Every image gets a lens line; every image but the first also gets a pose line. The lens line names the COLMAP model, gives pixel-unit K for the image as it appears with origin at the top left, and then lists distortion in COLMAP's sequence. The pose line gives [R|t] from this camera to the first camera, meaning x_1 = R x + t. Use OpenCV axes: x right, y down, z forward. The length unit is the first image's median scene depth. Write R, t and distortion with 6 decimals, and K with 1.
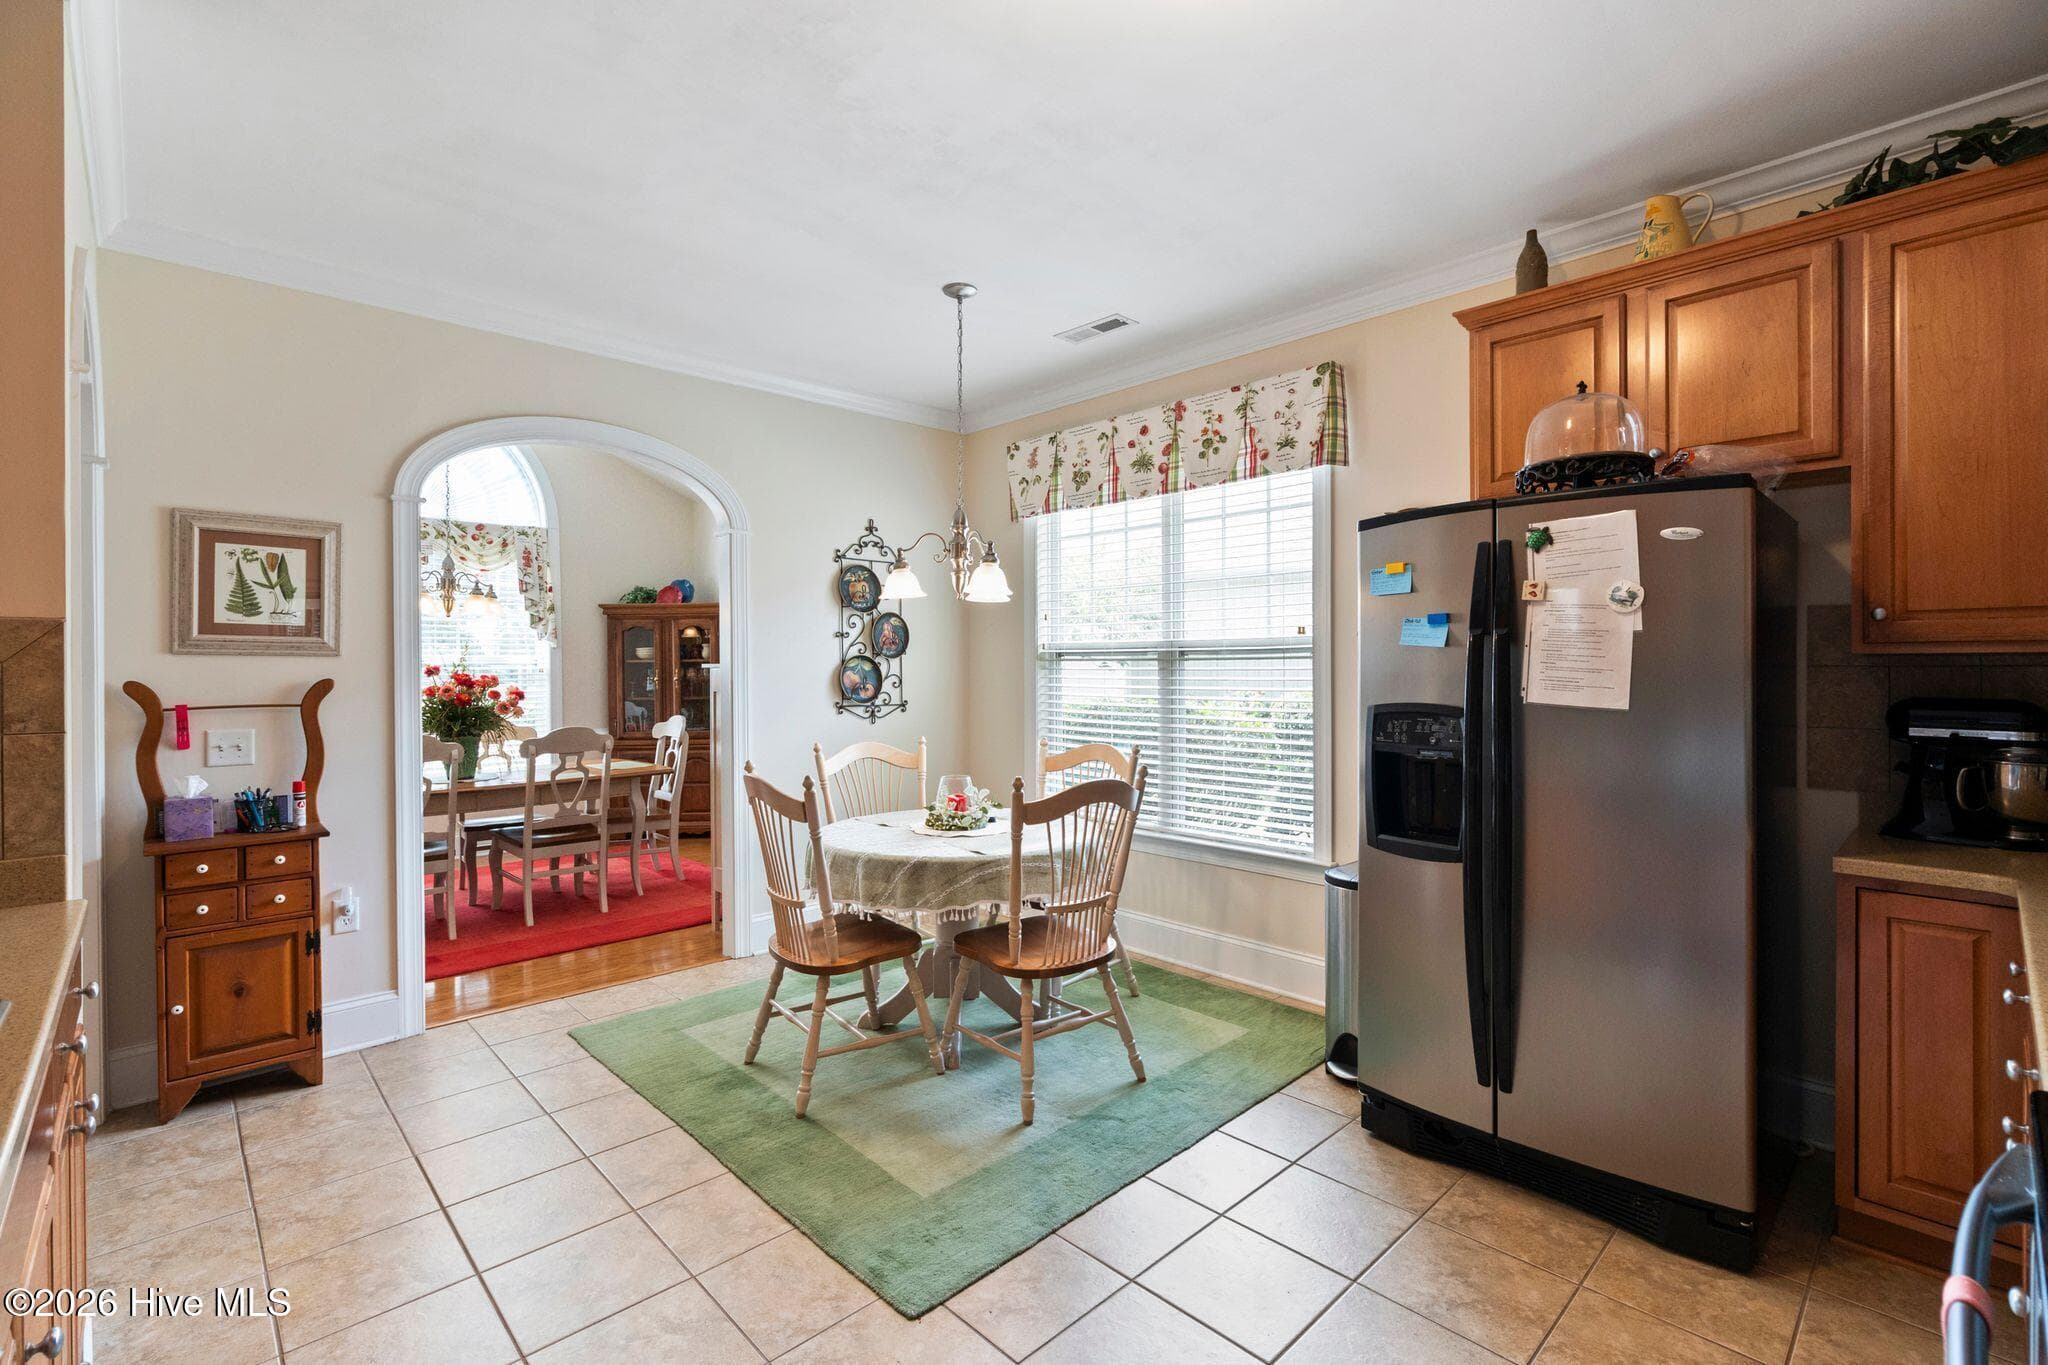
lens RADIAL K [[918.8, 0, 1016.2], [0, 918.8, 670.7], [0, 0, 1]] dist [-0.010473, 0.001574]
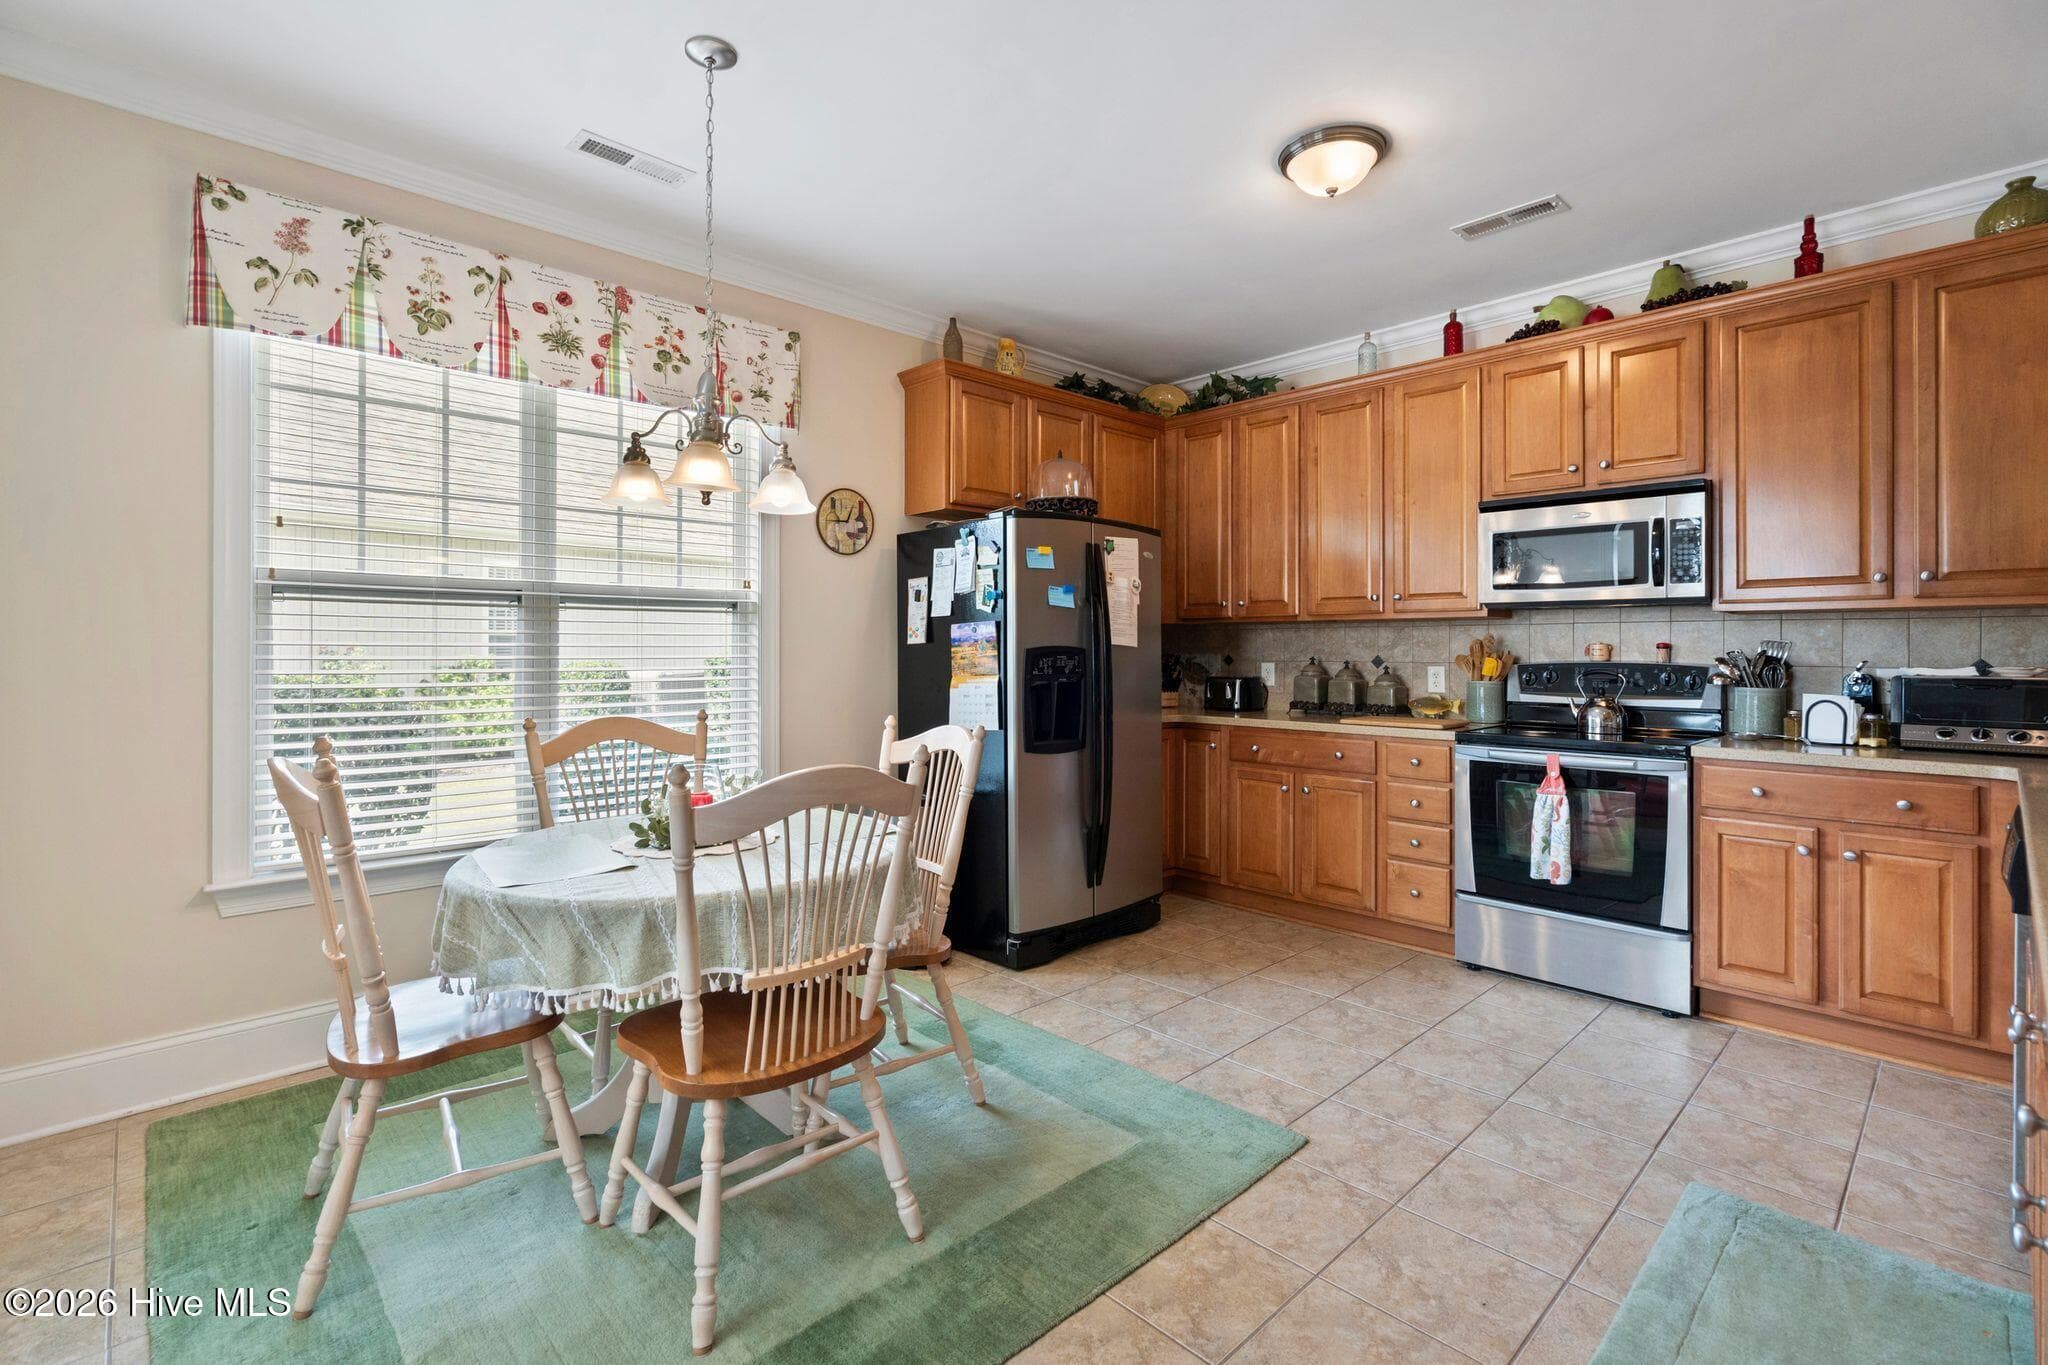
lens RADIAL K [[918.8, 0, 1015.8], [0, 918.8, 671.3], [0, 0, 1]] dist [-0.010473, 0.001574]
pose [[0.016062, -0.009070, 0.999830, -0.638189], [0.004235, 0.999950, 0.009003, 0.039296], [-0.999862, 0.004090, 0.016099, 0.656352]]
